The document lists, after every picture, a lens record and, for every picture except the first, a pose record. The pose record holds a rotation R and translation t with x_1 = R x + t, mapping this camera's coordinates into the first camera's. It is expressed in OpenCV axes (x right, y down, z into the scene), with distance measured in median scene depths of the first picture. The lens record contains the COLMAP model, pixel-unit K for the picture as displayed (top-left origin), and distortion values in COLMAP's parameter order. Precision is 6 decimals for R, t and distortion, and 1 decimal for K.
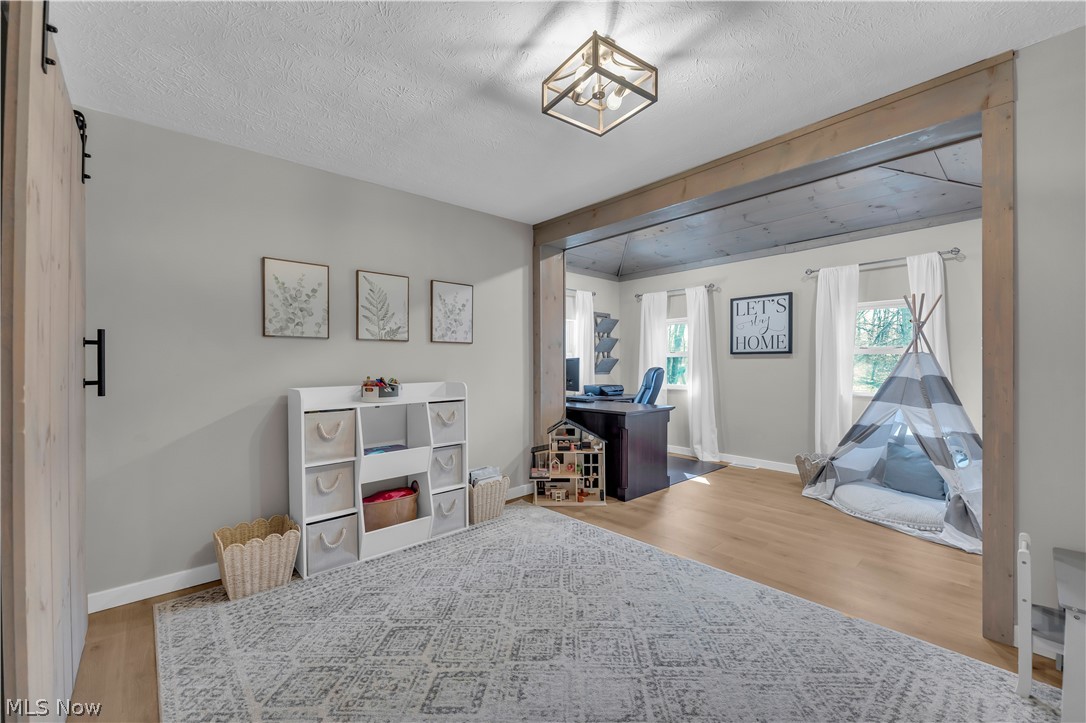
lens RADIAL K [[443.1, 0, 534.9], [0, 443.1, 364.5], [0, 0, 1]] dist [0.001444, 0.000009]
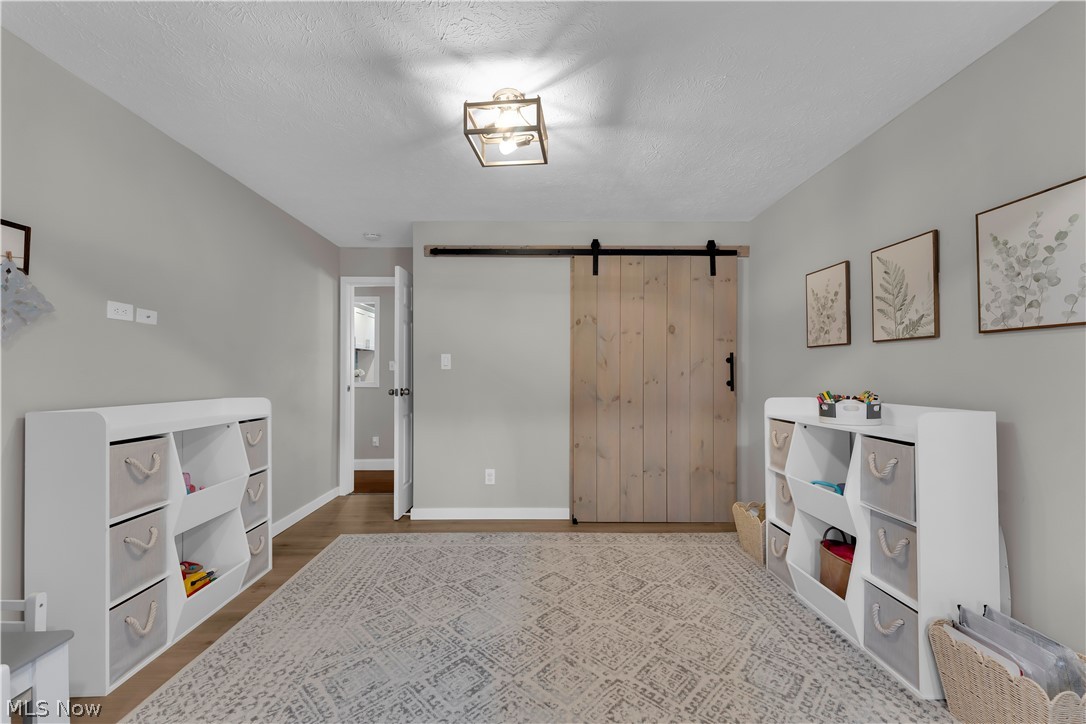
lens RADIAL K [[443.1, 0, 536.8], [0, 443.1, 365.1], [0, 0, 1]] dist [0.001444, 0.000009]
pose [[-0.658562, -0.006804, -0.752496, 0.829519], [0.001599, 0.999944, -0.010440, -0.013738], [0.752525, -0.008079, -0.658514, 1.572835]]
